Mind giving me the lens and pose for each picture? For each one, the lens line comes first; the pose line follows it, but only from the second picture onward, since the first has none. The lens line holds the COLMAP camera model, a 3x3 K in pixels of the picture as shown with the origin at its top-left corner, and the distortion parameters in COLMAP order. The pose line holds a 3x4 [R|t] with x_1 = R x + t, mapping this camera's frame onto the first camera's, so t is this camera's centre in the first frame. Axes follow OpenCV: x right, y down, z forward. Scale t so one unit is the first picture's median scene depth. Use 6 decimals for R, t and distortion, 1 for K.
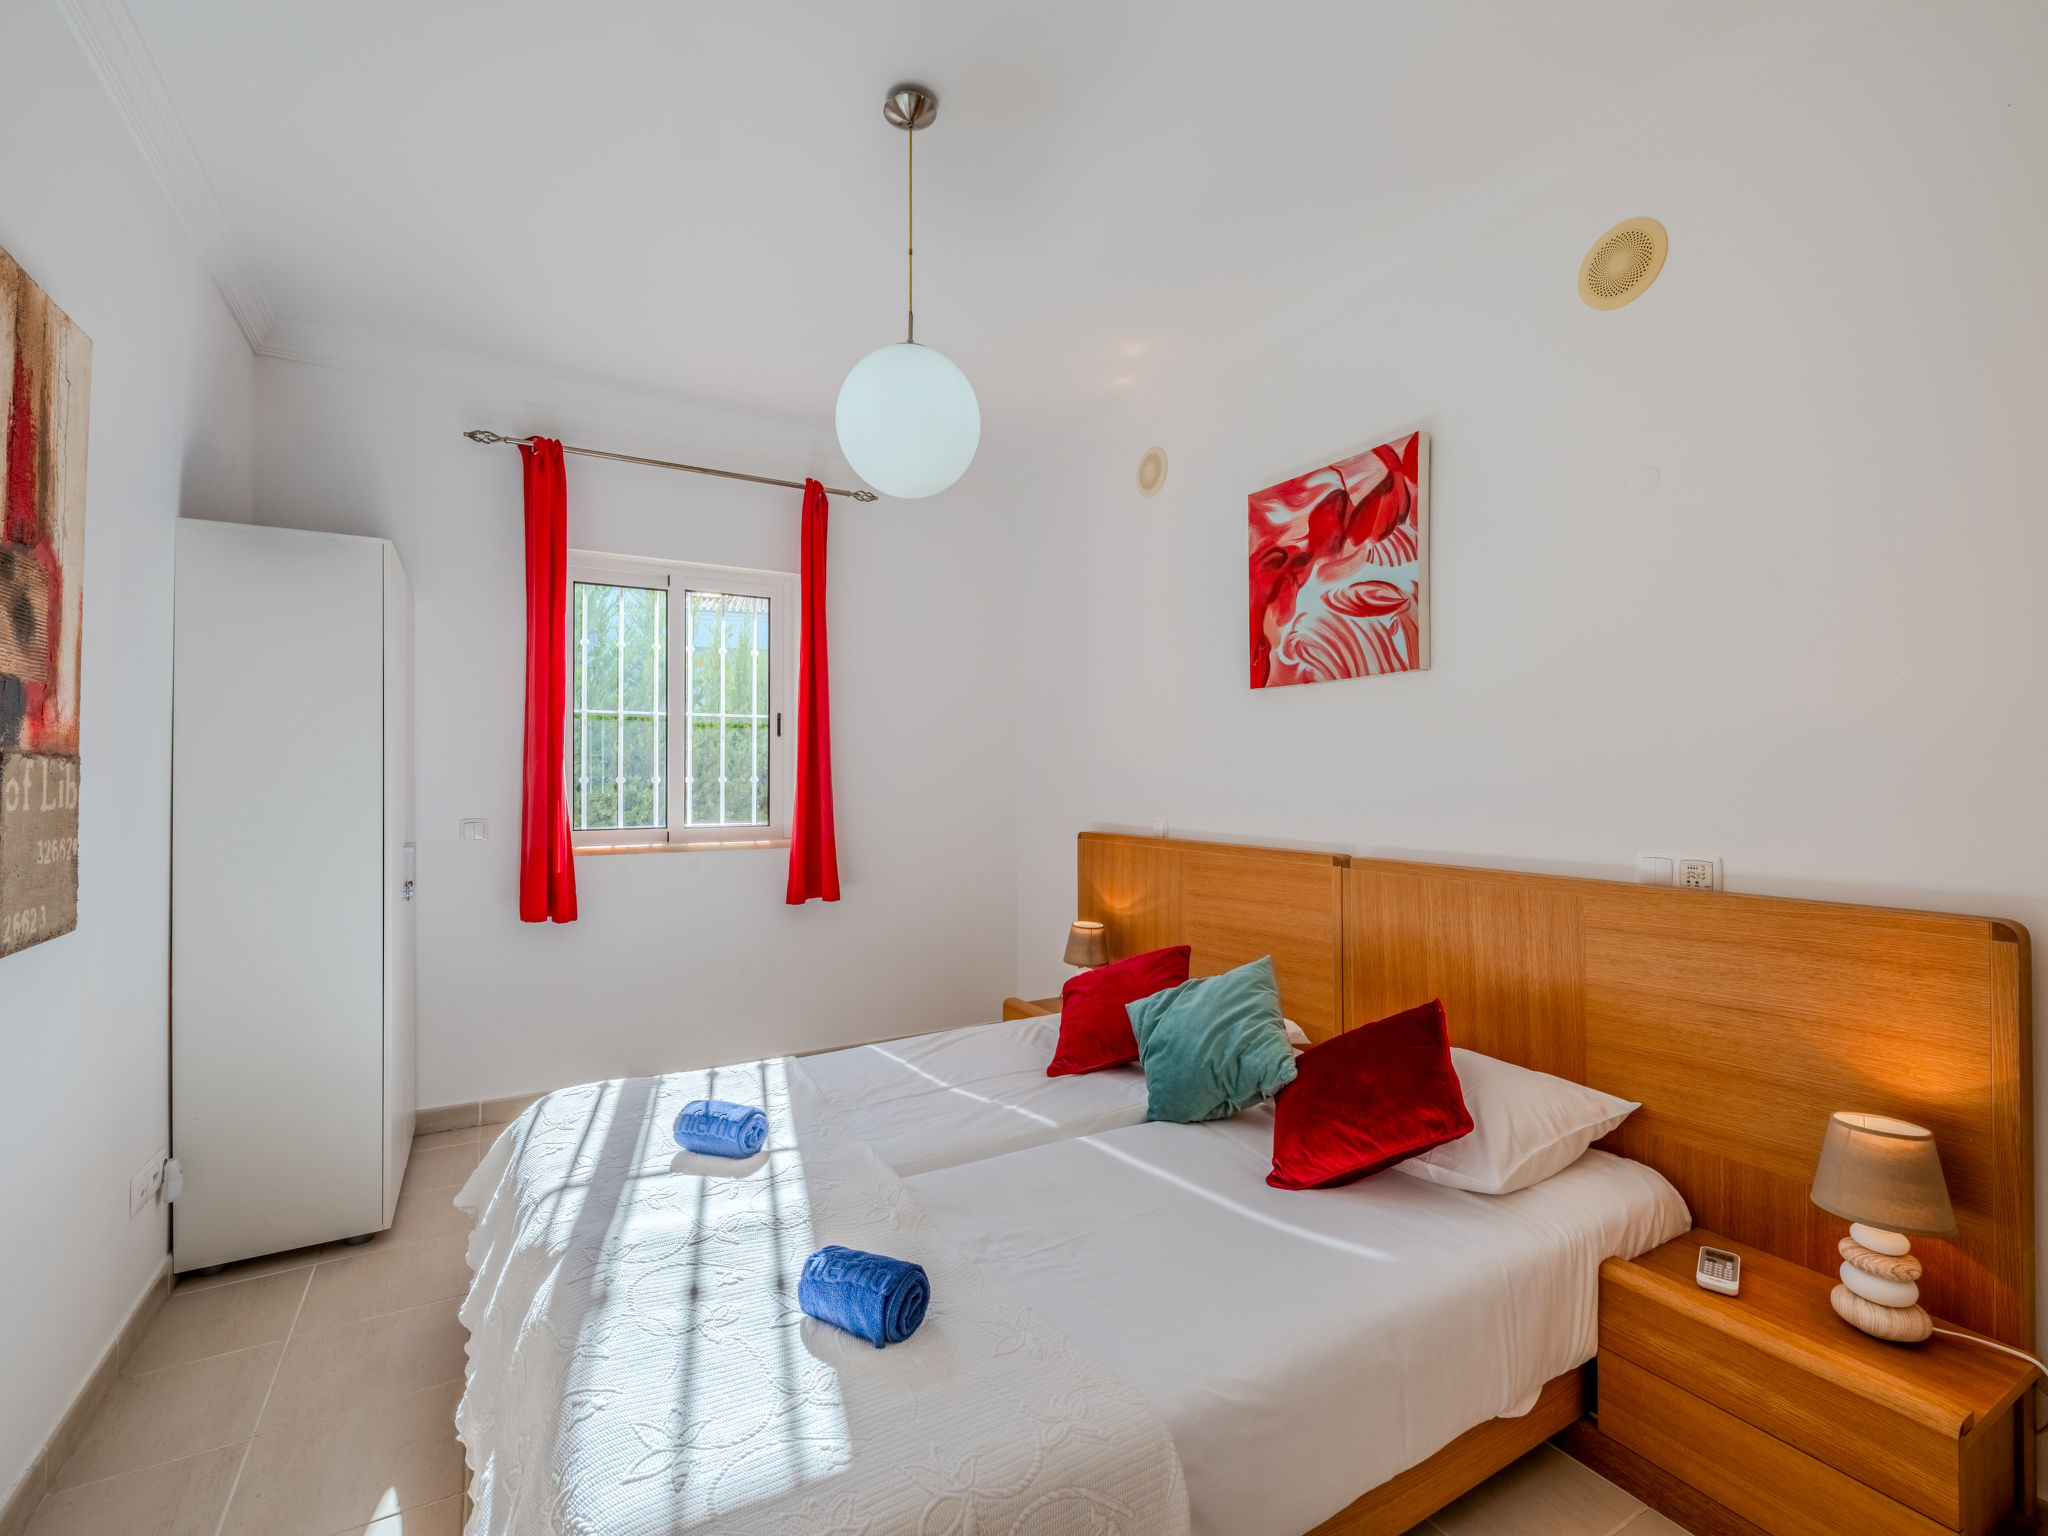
lens RADIAL K [[916.3, 0, 1026.3], [0, 916.3, 753.0], [0, 0, 1]] dist [-0.000692, 0.000091]
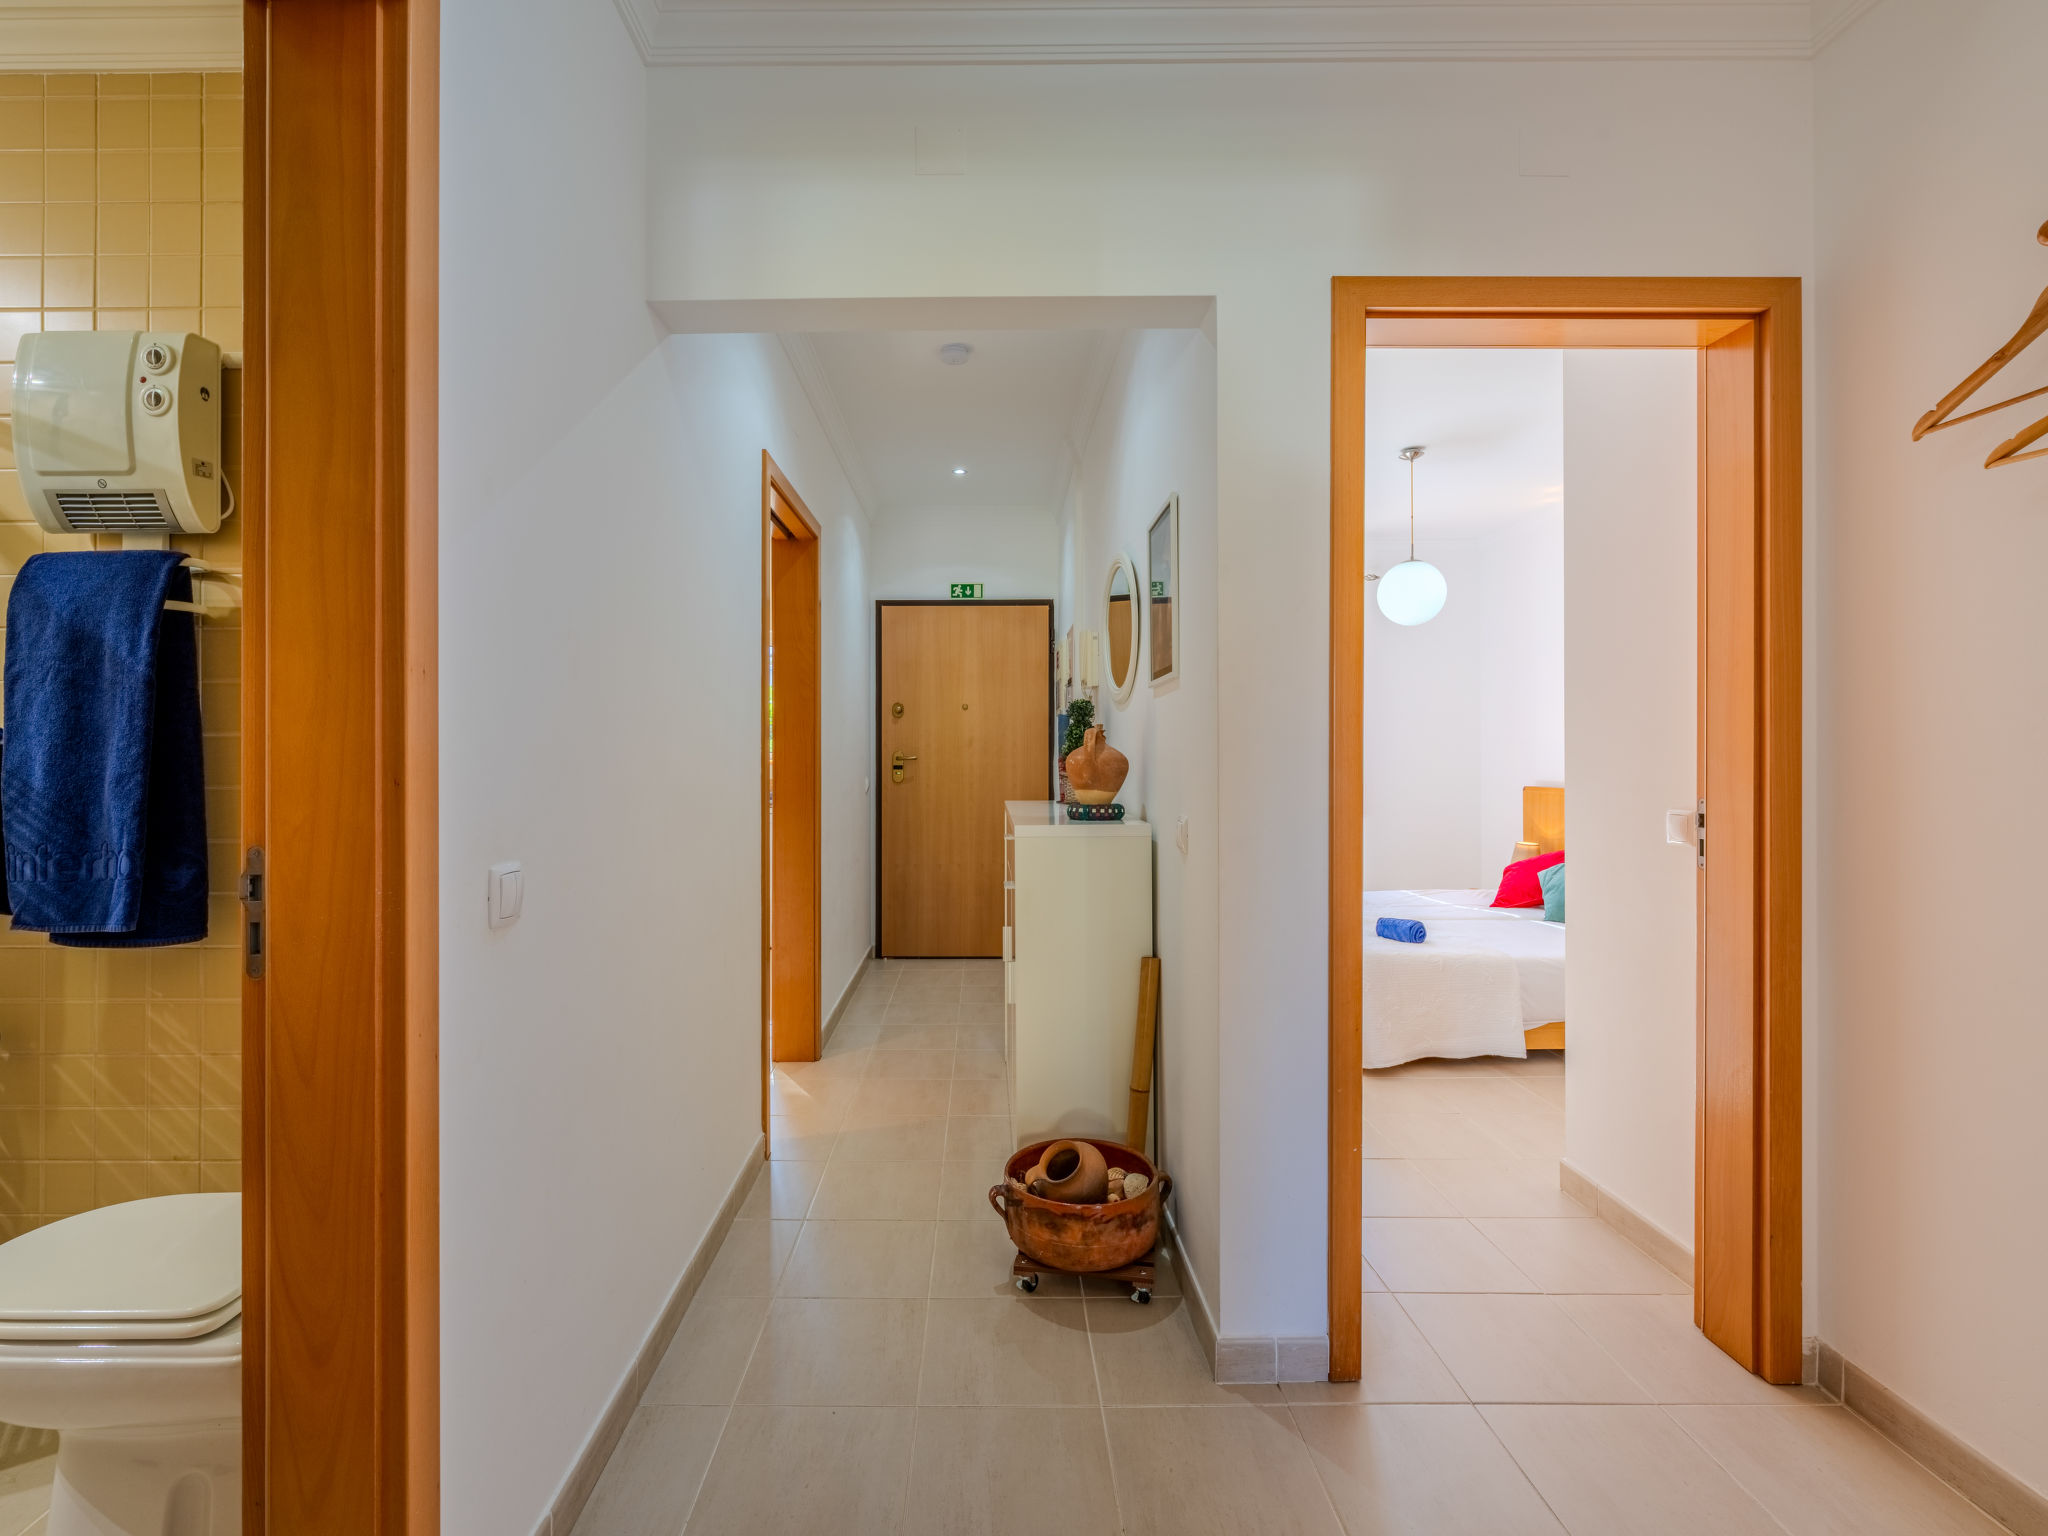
lens RADIAL K [[916.3, 0, 1026.3], [0, 916.3, 753.0], [0, 0, 1]] dist [-0.000692, 0.000091]
pose [[0.873676, -0.006347, -0.486466, 0.108037], [0.015784, 0.999758, 0.015304, -0.013241], [0.486252, -0.021050, 0.873565, -1.118746]]
